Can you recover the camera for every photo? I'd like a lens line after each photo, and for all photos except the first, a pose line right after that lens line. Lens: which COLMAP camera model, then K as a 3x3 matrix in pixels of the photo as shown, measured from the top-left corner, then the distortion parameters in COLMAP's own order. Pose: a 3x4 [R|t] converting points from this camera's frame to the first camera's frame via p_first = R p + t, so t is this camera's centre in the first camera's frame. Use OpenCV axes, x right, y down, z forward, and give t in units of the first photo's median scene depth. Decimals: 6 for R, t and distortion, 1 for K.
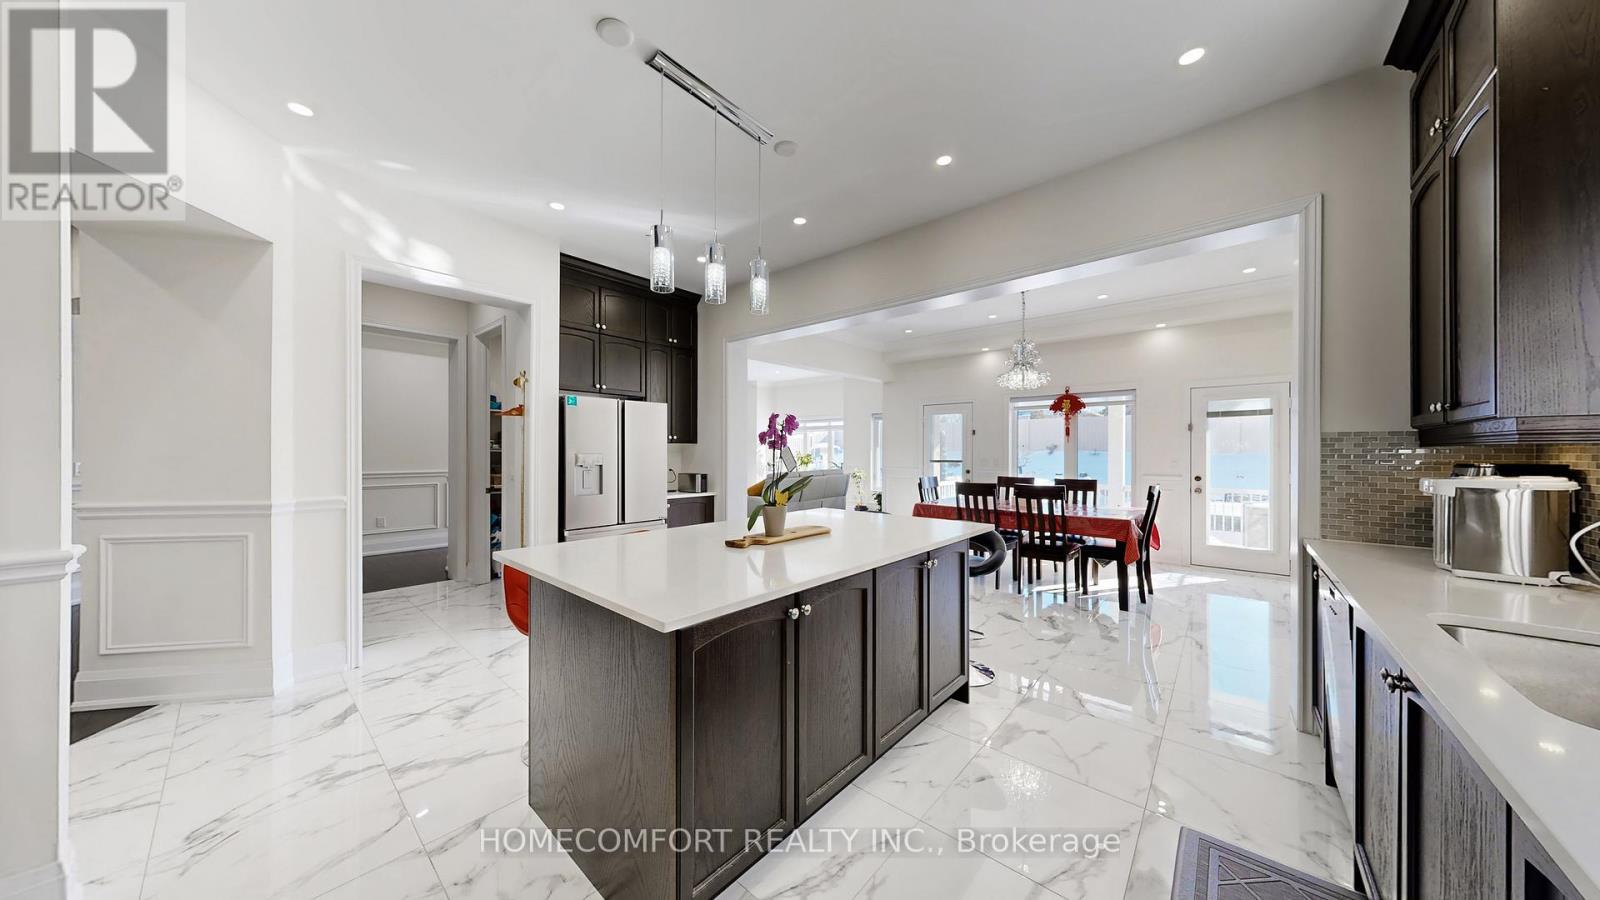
lens RADIAL K [[511.5, 0, 788.2], [0, 511.5, 451.0], [0, 0, 1]] dist [-0.000577, -0.000005]
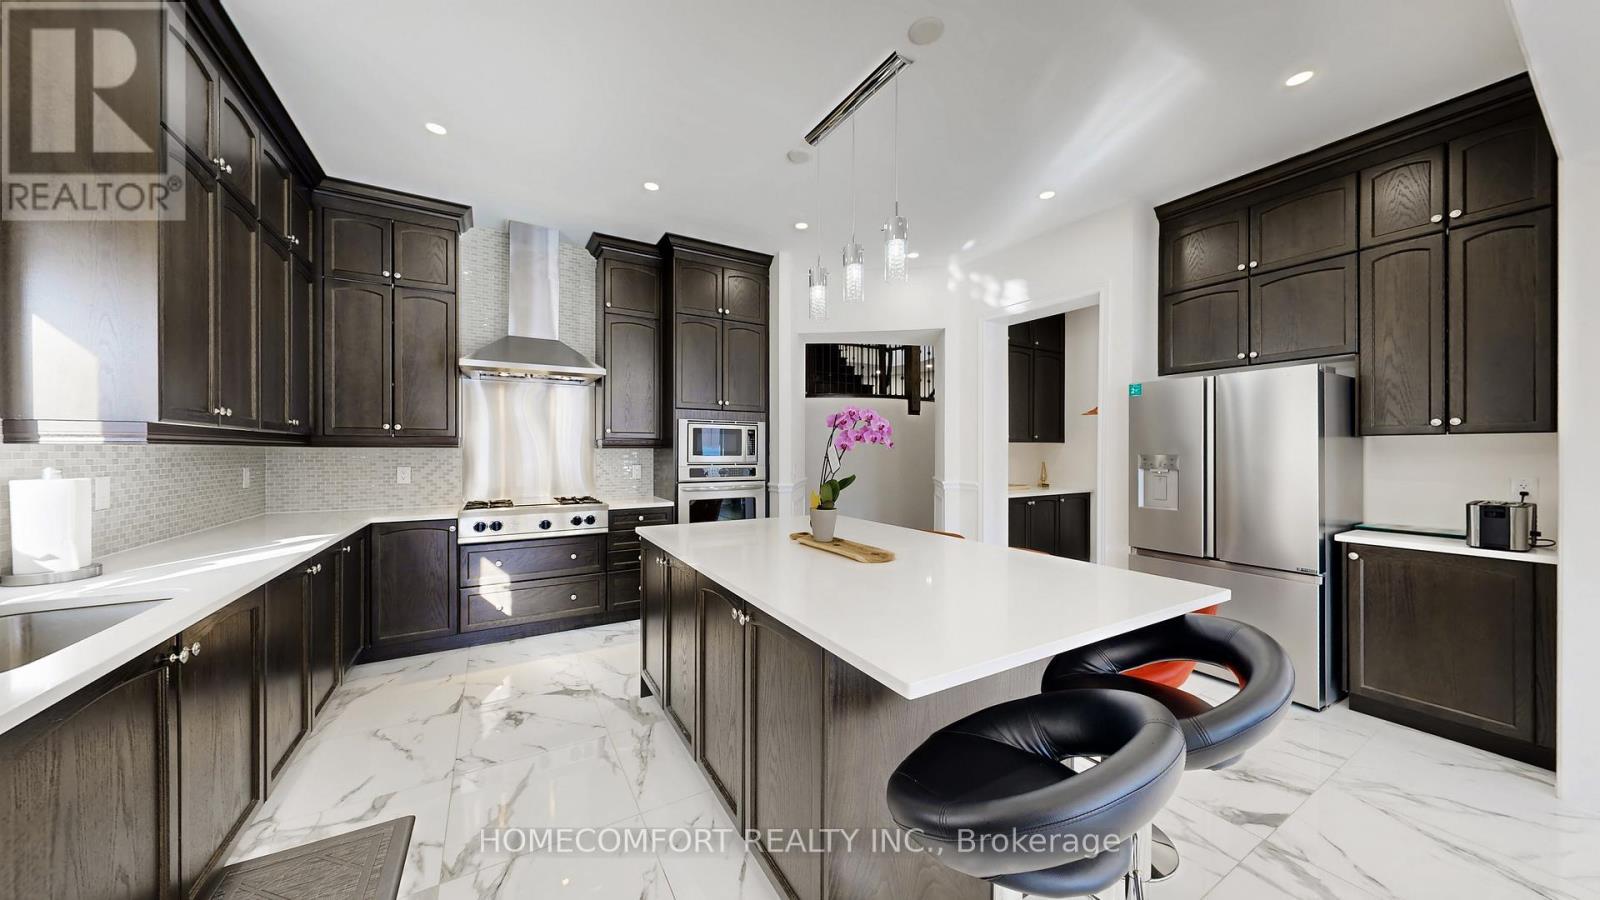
lens RADIAL K [[511.5, 0, 788.2], [0, 511.5, 451.0], [0, 0, 1]] dist [-0.000577, -0.000005]
pose [[-0.284951, -0.001321, -0.958541, 0.477802], [0.002103, 0.999996, -0.002003, -0.000973], [0.958540, -0.002587, -0.284947, 0.656879]]
